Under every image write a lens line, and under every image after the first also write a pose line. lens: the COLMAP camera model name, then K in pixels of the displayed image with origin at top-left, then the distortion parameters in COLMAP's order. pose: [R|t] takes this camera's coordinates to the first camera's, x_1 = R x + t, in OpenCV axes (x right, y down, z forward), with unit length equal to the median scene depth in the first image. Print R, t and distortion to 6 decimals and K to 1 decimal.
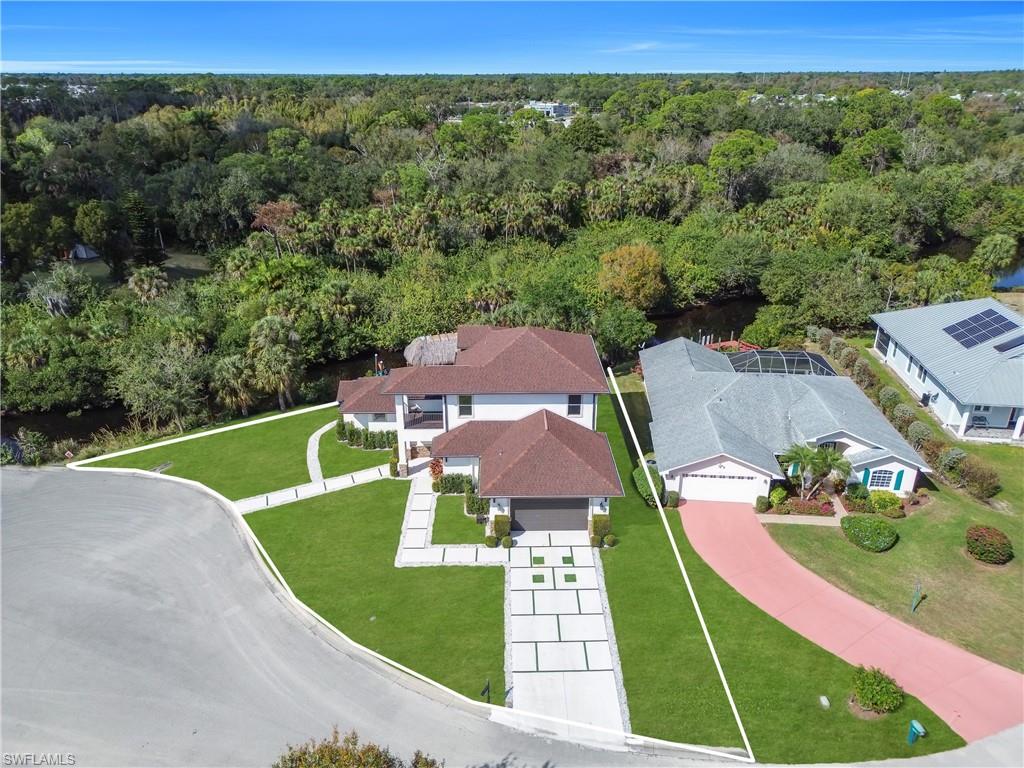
lens RADIAL K [[717.5, 0, 512.0], [0, 717.5, 384.0], [0, 0, 1]] dist [0.067736, -0.078295]
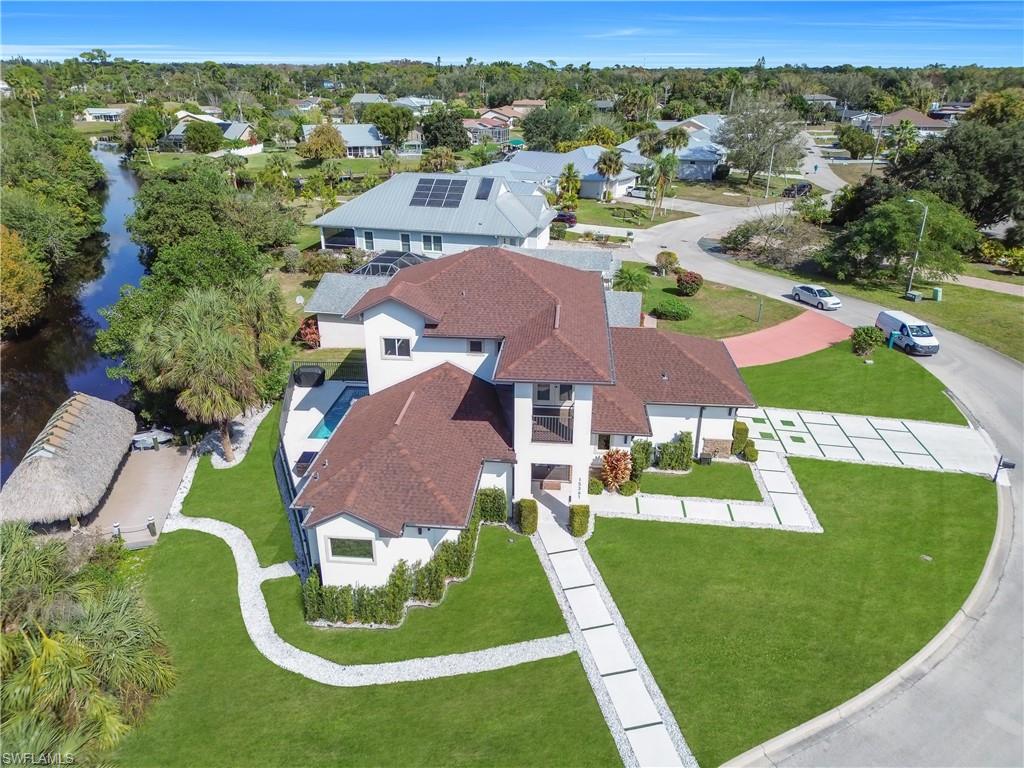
lens RADIAL K [[717.5, 0, 512.0], [0, 717.5, 384.0], [0, 0, 1]] dist [0.067736, -0.078295]
pose [[0.095906, -0.396574, 0.912979, -0.763905], [0.386967, 0.859914, 0.332874, -0.220333], [-0.917093, 0.321368, 0.235932, 1.044006]]
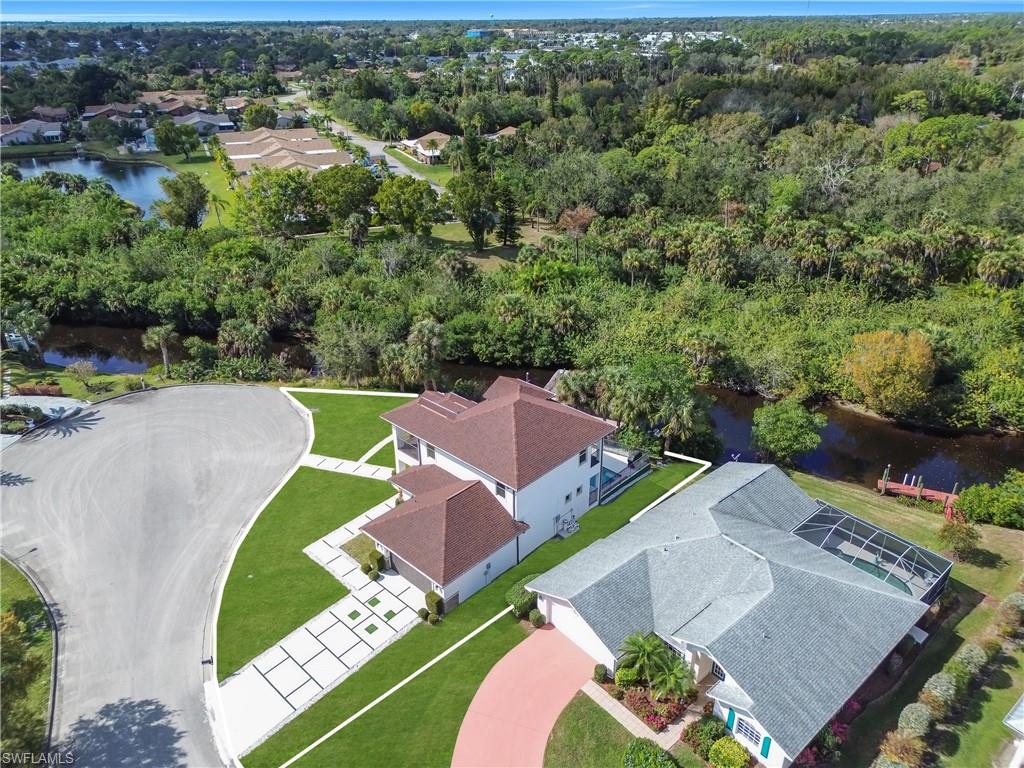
lens RADIAL K [[717.5, 0, 512.0], [0, 717.5, 384.0], [0, 0, 1]] dist [0.067736, -0.078295]
pose [[0.717938, 0.309396, -0.623570, 0.793158], [-0.267165, 0.949663, 0.163596, -0.325875], [0.642797, 0.049144, 0.764458, 0.243506]]
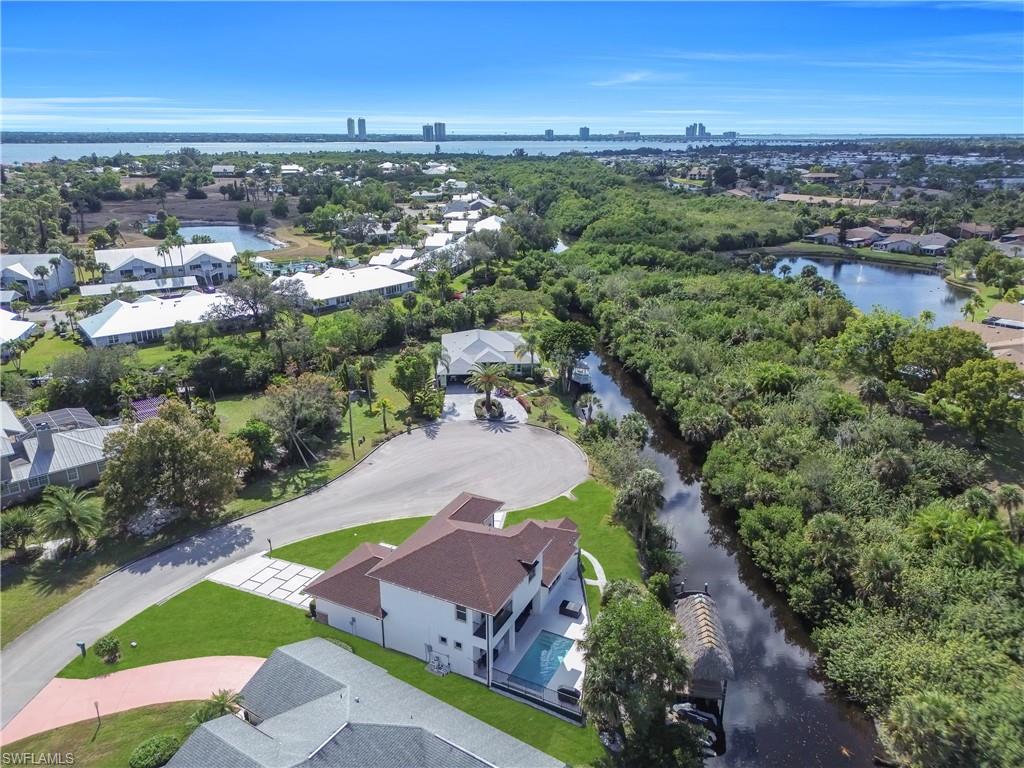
lens RADIAL K [[717.5, 0, 512.0], [0, 717.5, 384.0], [0, 0, 1]] dist [0.067736, -0.078295]
pose [[-0.459390, 0.293062, -0.838496, 1.037160], [-0.350197, 0.807778, 0.474190, -0.991069], [0.816286, 0.511477, -0.268456, 1.506644]]
